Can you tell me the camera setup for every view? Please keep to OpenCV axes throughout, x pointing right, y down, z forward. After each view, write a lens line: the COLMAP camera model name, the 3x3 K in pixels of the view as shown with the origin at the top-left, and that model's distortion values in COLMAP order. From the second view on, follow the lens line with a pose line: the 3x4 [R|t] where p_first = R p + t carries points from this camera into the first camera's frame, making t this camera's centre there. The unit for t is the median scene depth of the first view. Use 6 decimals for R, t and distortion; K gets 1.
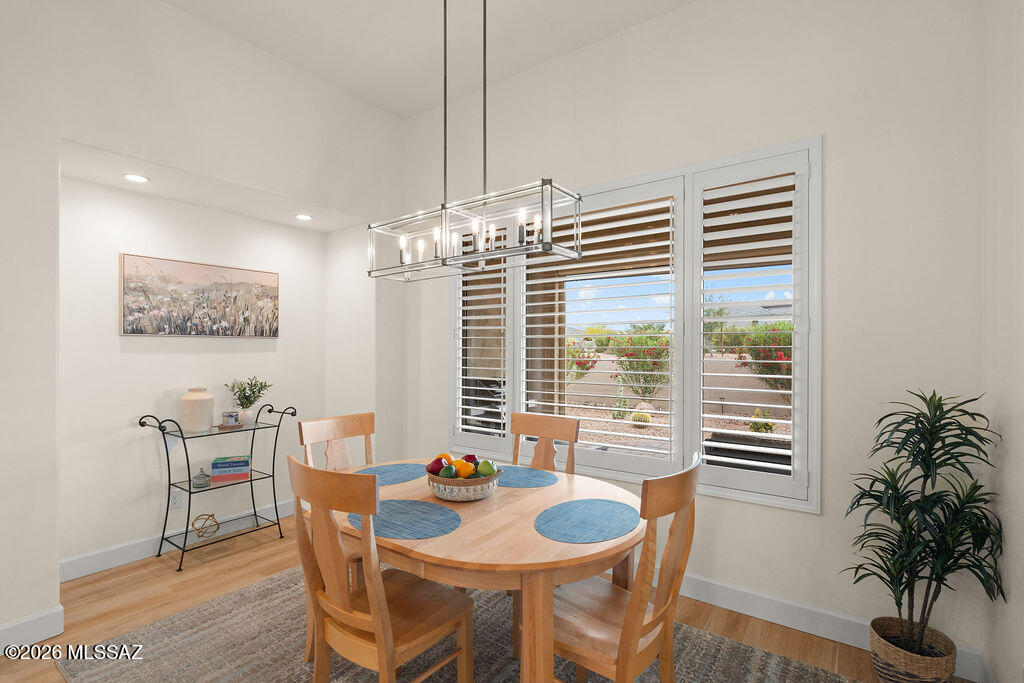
lens RADIAL K [[468.5, 0, 509.5], [0, 468.5, 348.7], [0, 0, 1]] dist [-0.000127, 0.000006]
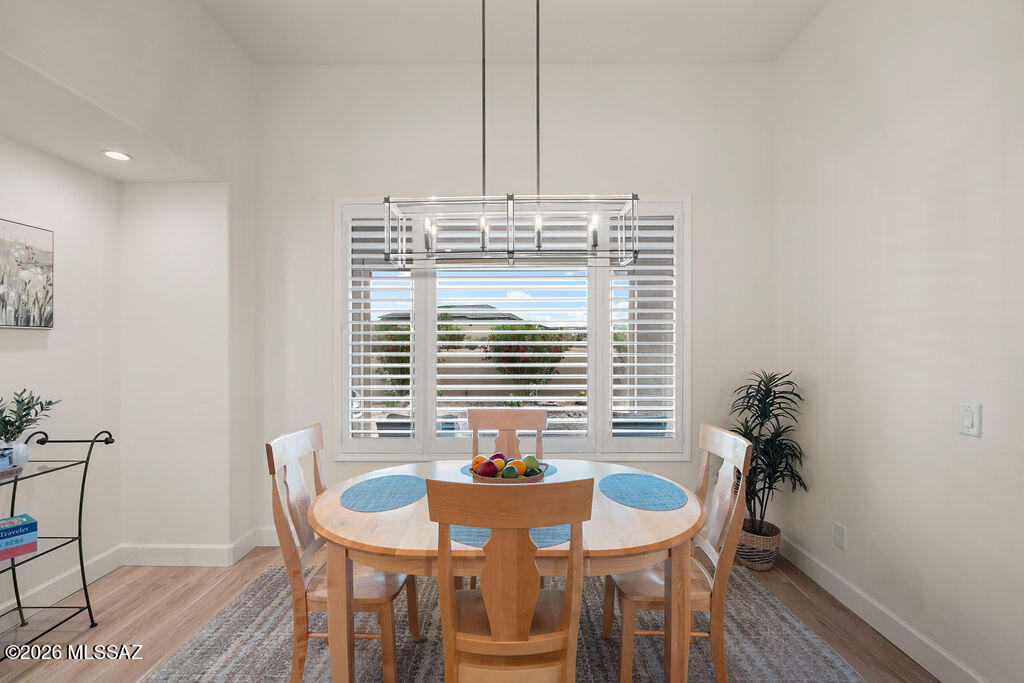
lens RADIAL K [[445.8, 0, 506.6], [0, 445.8, 347.6], [0, 0, 1]] dist [-0.003019, -0.000698]
pose [[0.818524, -0.005337, 0.574448, -0.363288], [0.001385, 0.999972, 0.007318, -0.001025], [-0.574471, -0.005194, 0.818508, 0.137741]]
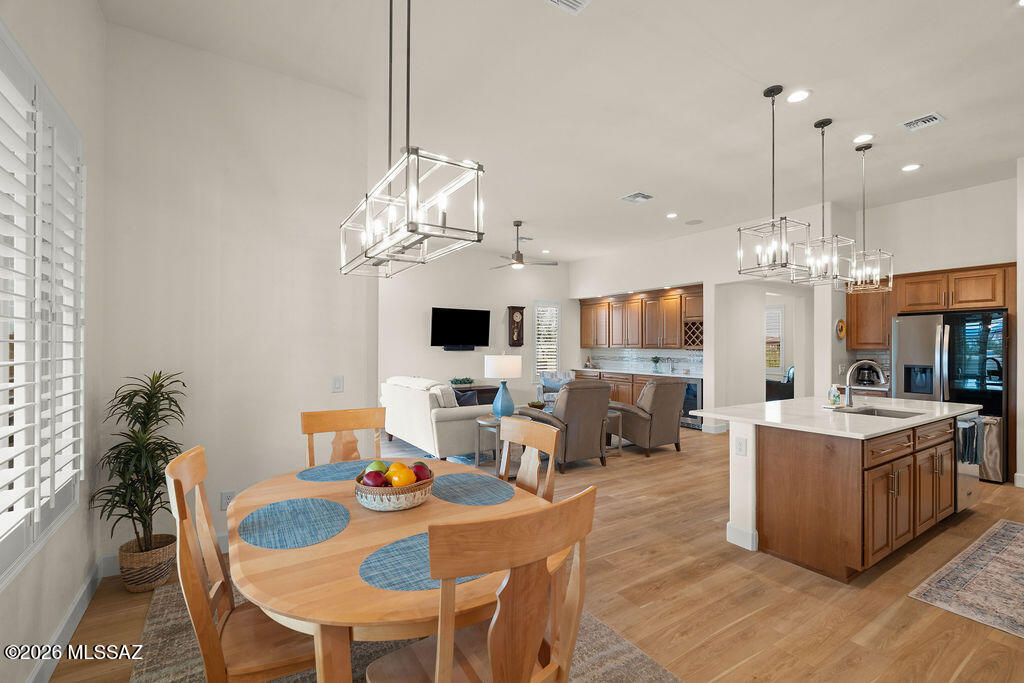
lens RADIAL K [[451.0, 0, 514.0], [0, 451.0, 345.7], [0, 0, 1]] dist [0.001289, -0.000030]
pose [[-0.934511, -0.000380, 0.355933, -0.370894], [-0.000515, 1.000000, -0.000284, 0.000463], [-0.355933, -0.000449, -0.934511, 1.014261]]
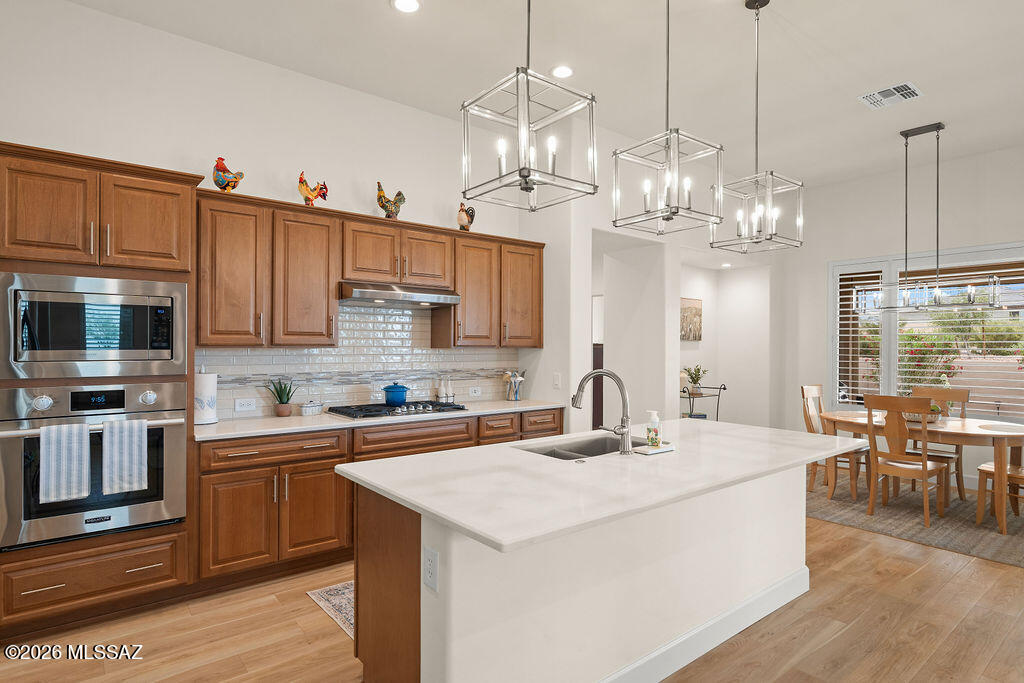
lens RADIAL K [[548.8, 0, 506.1], [0, 548.8, 345.3], [0, 0, 1]] dist [-0.003832, -0.001813]
pose [[0.963949, 0.007314, -0.265986, -0.695638], [-0.009026, 0.999946, -0.005214, 0.007464], [0.265933, 0.007427, 0.963963, -1.031720]]
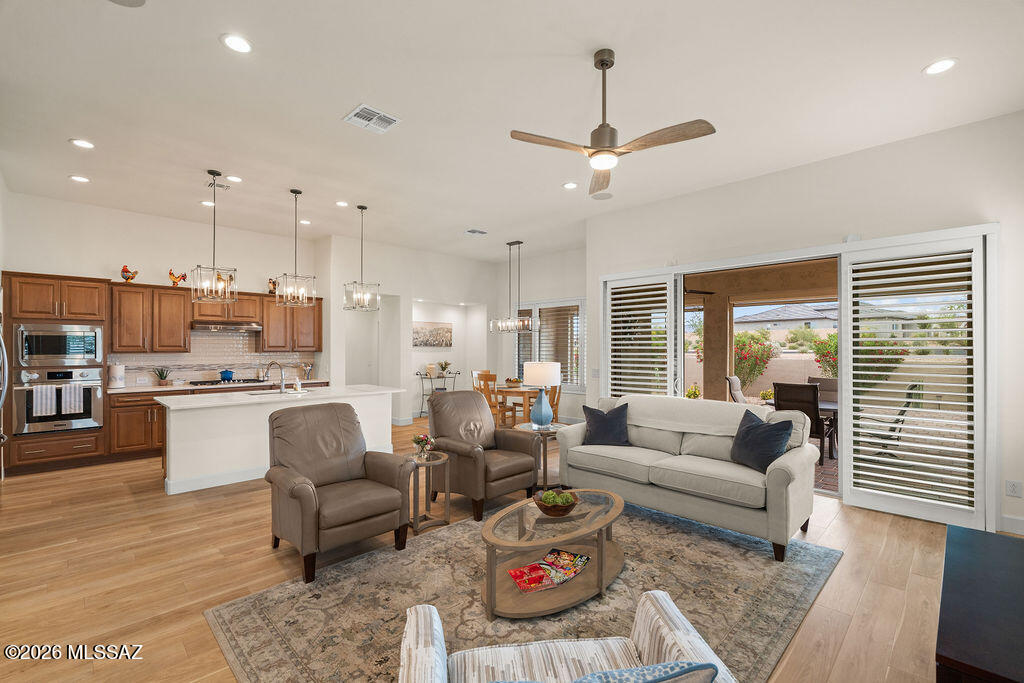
lens RADIAL K [[445.8, 0, 506.6], [0, 445.8, 347.6], [0, 0, 1]] dist [-0.003019, -0.000698]
pose [[0.986044, 0.003583, -0.166445, 0.282764], [-0.004437, 0.999979, -0.004759, -0.008388], [0.166425, 0.005432, 0.986039, -1.669807]]
